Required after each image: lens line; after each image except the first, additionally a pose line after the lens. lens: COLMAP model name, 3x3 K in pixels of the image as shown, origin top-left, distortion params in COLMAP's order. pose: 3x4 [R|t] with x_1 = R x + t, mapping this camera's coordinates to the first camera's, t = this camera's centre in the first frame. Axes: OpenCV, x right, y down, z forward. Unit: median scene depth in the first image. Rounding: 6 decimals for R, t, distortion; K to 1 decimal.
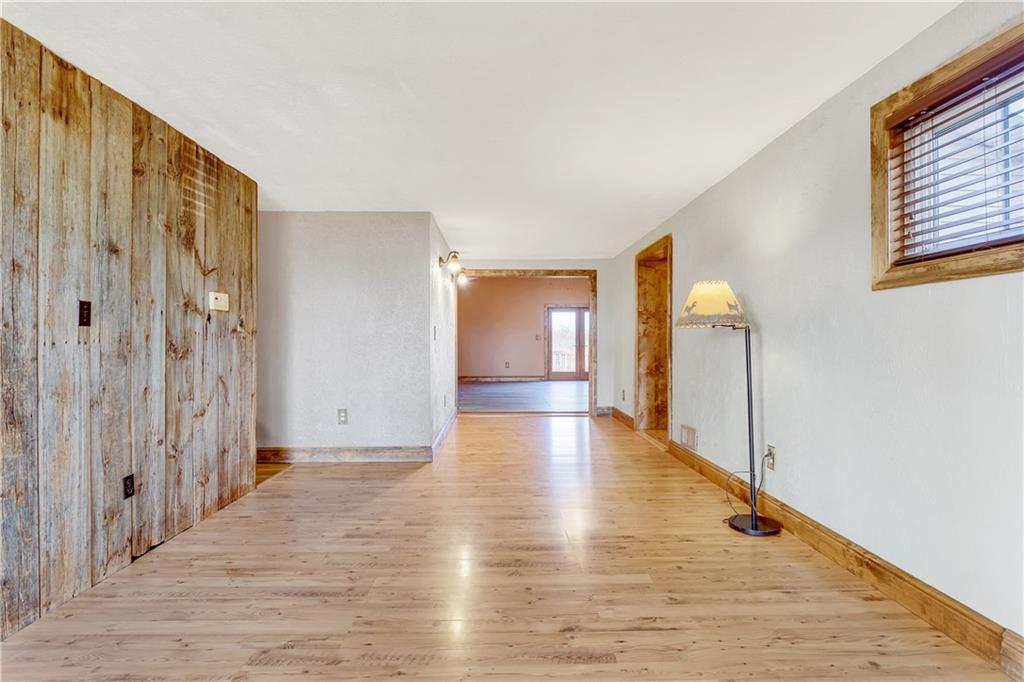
lens RADIAL K [[503.0, 0, 511.3], [0, 503.0, 342.2], [0, 0, 1]] dist [-0.015332, 0.006512]
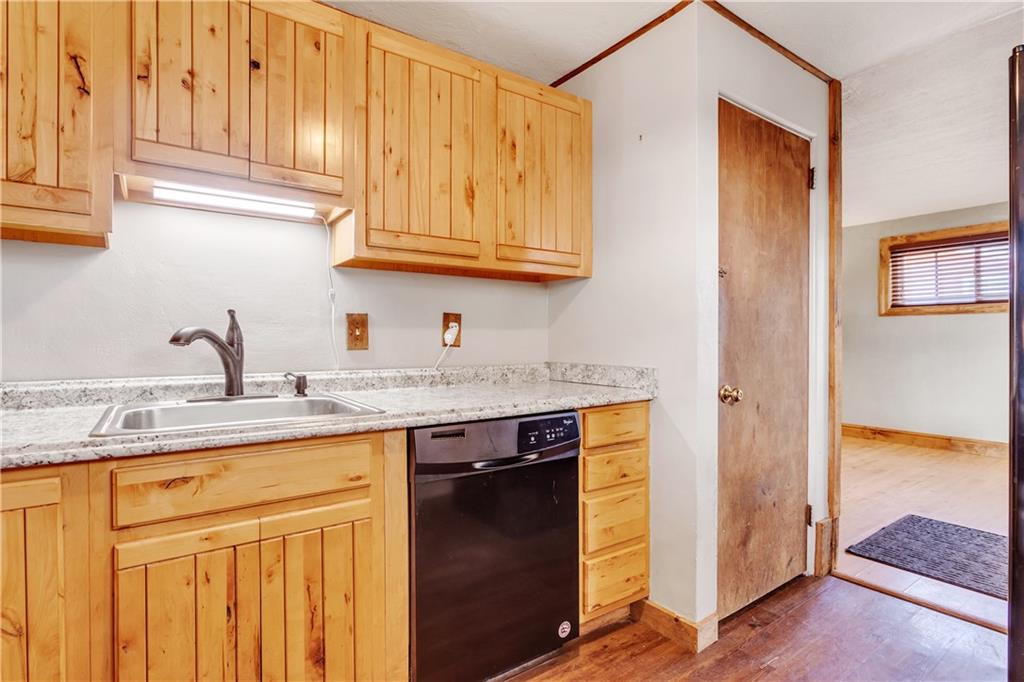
lens RADIAL K [[503.0, 0, 510.1], [0, 503.0, 338.6], [0, 0, 1]] dist [-0.015332, 0.006512]
pose [[0.827400, 0.004270, 0.561597, -2.861281], [-0.008861, 0.999946, 0.005452, 0.006429], [-0.561544, -0.009487, 0.827393, 0.042087]]
